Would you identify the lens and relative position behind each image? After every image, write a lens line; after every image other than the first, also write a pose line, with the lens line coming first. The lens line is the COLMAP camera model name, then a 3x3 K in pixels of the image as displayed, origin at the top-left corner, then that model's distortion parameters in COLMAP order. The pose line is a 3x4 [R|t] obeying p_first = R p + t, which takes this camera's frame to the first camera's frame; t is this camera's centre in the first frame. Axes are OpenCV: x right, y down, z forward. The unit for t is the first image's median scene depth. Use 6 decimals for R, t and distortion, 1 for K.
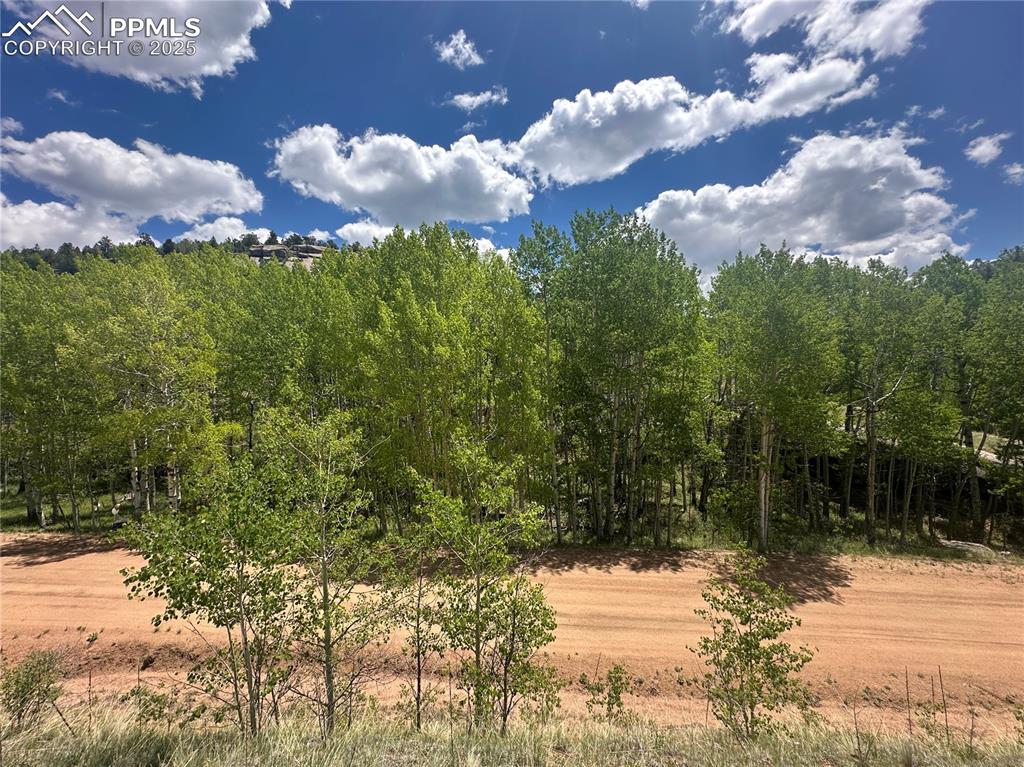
lens RADIAL K [[406.8, 0, 512.0], [0, 406.8, 383.5], [0, 0, 1]] dist [-0.003616, 0.000317]
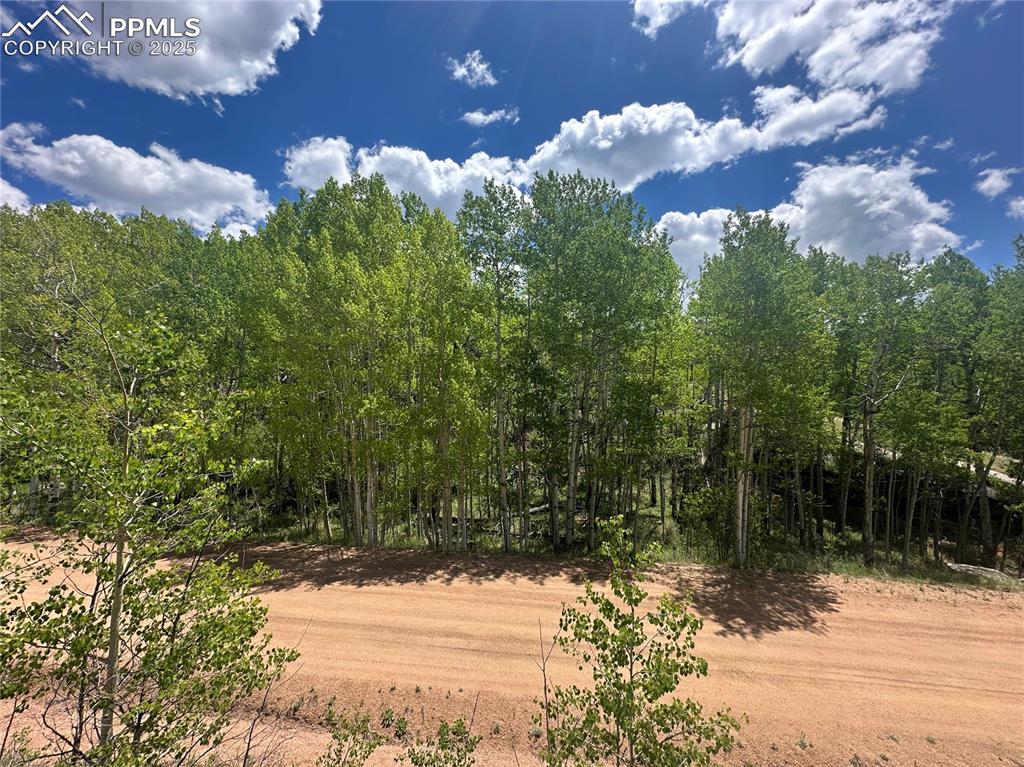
lens RADIAL K [[406.8, 0, 512.0], [0, 406.8, 383.5], [0, 0, 1]] dist [-0.003616, 0.000317]
pose [[0.999363, 0.035591, -0.002571, 0.127510], [-0.035658, 0.998789, -0.033891, 0.072594], [0.001361, 0.033962, 0.999422, 0.134765]]
